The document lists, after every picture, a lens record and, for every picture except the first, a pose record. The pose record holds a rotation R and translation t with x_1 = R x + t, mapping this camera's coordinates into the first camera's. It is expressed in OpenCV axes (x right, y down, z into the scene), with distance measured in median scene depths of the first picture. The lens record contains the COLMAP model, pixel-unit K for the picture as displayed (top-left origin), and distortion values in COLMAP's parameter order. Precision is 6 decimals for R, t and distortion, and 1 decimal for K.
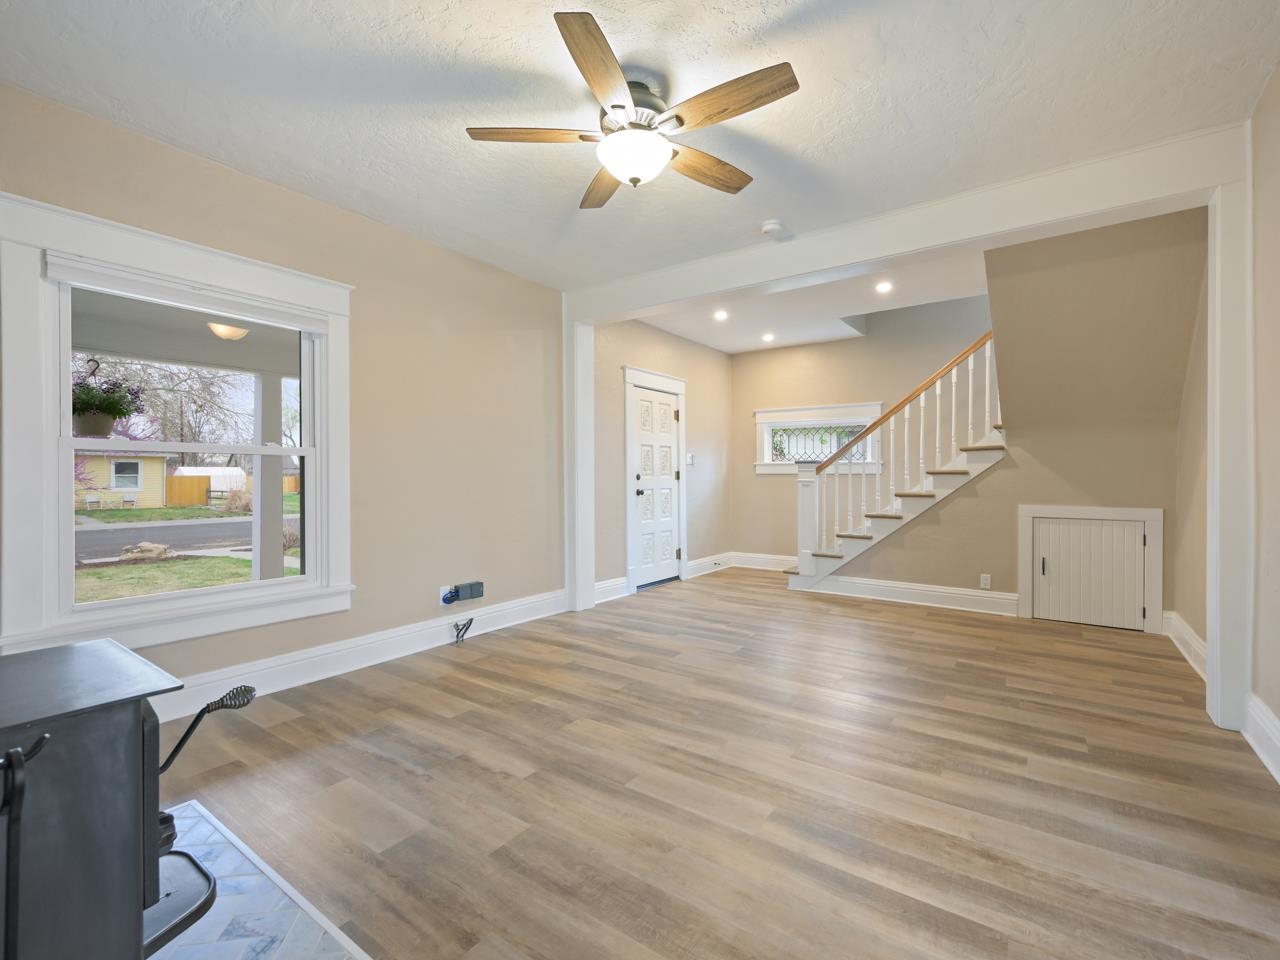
lens RADIAL K [[575.0, 0, 645.2], [0, 575.0, 480.6], [0, 0, 1]] dist [-0.002171, 0.002058]
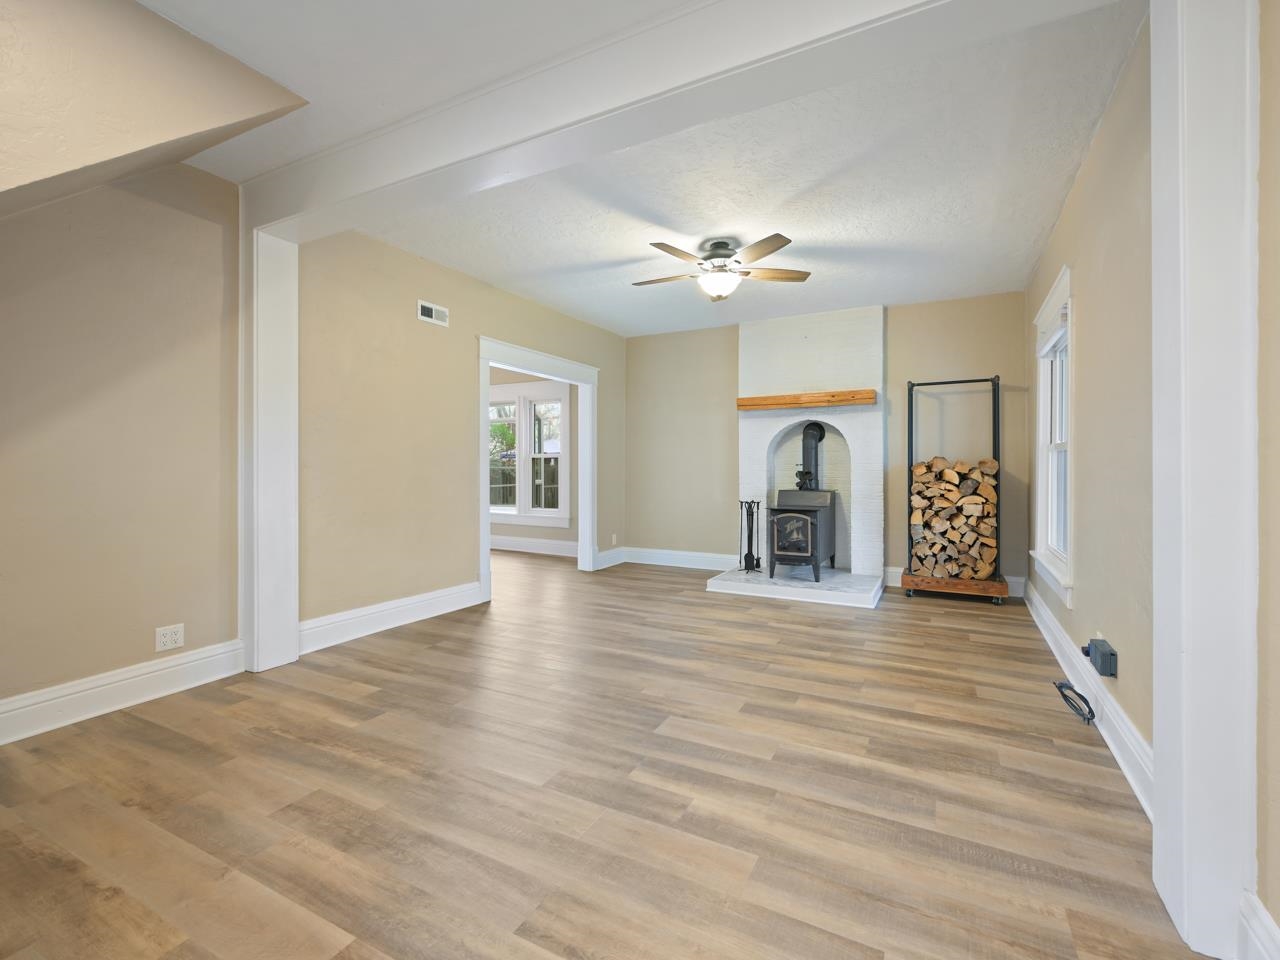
lens RADIAL K [[575.0, 0, 639.9], [0, 575.0, 479.4], [0, 0, 1]] dist [-0.002171, 0.002058]
pose [[-0.992112, 0.001364, -0.125351, 0.348753], [-0.001568, 0.999728, 0.023290, -0.010595], [0.125348, 0.023303, -0.991839, 2.128586]]
